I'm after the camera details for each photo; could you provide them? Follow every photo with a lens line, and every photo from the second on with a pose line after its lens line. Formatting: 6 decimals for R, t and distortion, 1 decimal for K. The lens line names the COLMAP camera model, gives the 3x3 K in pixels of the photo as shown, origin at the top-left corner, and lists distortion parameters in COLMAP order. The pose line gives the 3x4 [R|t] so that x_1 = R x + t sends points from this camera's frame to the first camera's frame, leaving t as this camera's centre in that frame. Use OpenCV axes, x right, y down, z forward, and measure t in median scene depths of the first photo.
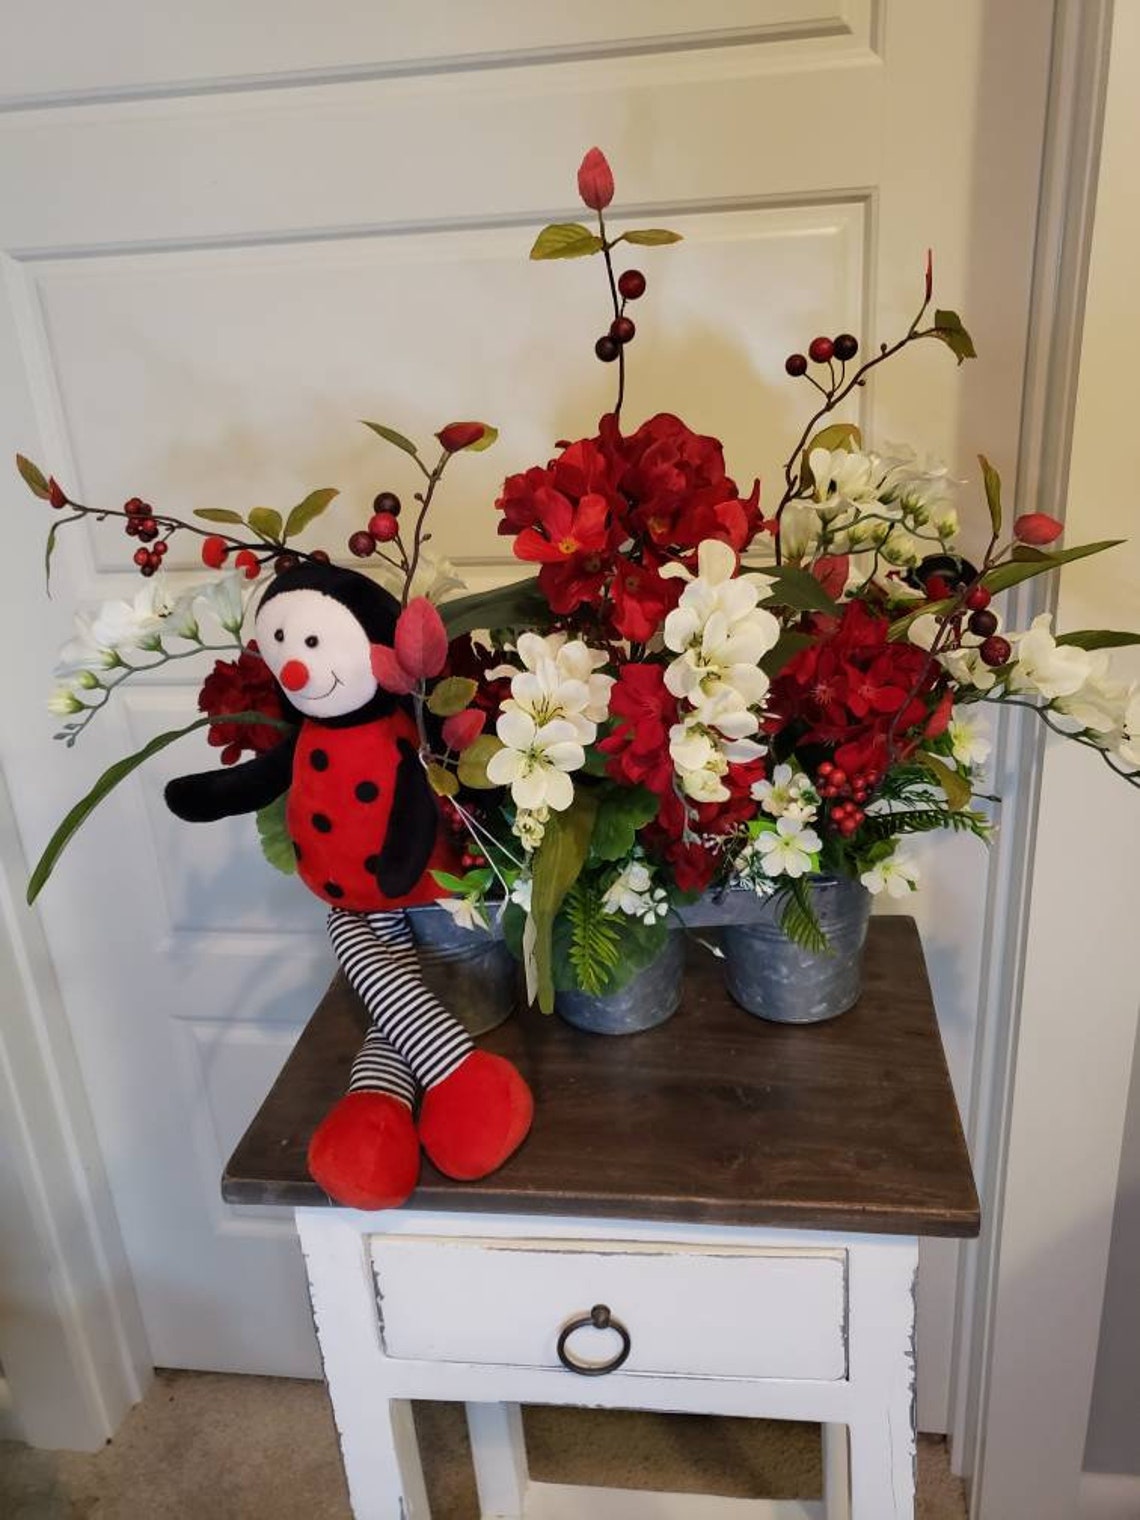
lens RADIAL K [[1138.1, 0, 573.2], [0, 1138.1, 667.6], [0, 0, 1]] dist [0.065747, -0.002109]
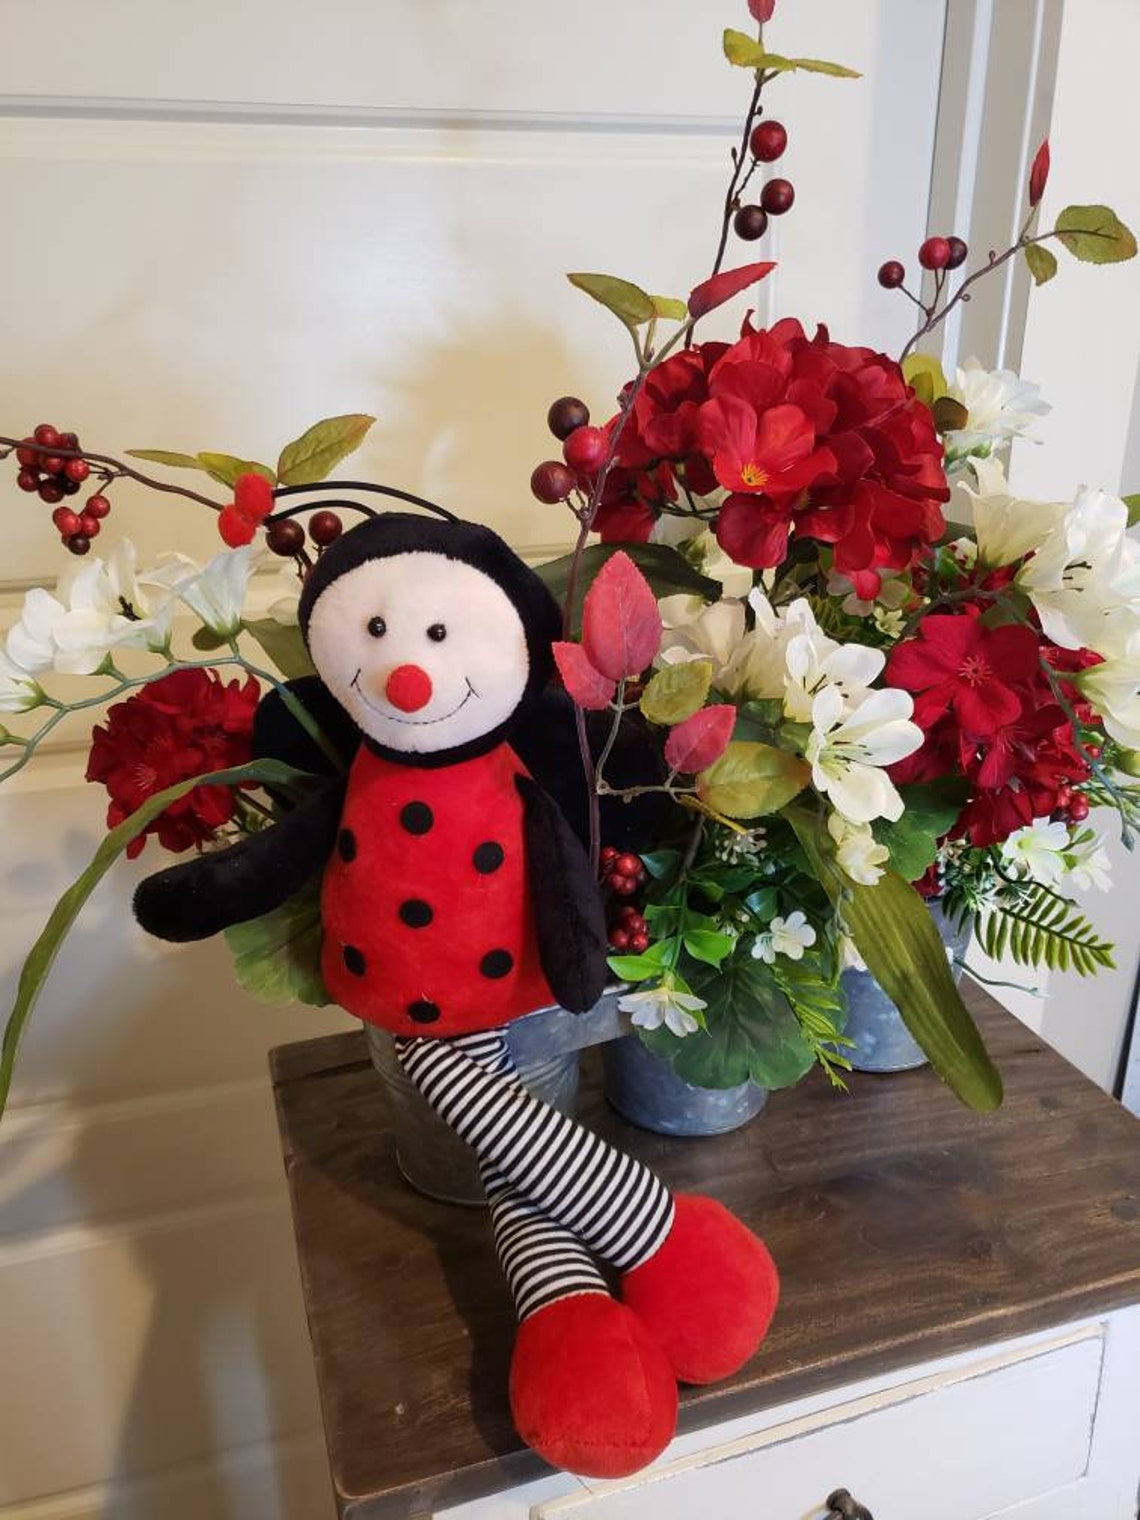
lens RADIAL K [[1176.9, 0, 572.7], [0, 1176.9, 706.7], [0, 0, 1]] dist [0.039456, -0.009020]
pose [[0.912615, -0.085671, 0.399743, -0.404391], [0.092641, 0.995698, 0.001894, 0.024891], [-0.398186, 0.035304, 0.916625, 0.337590]]
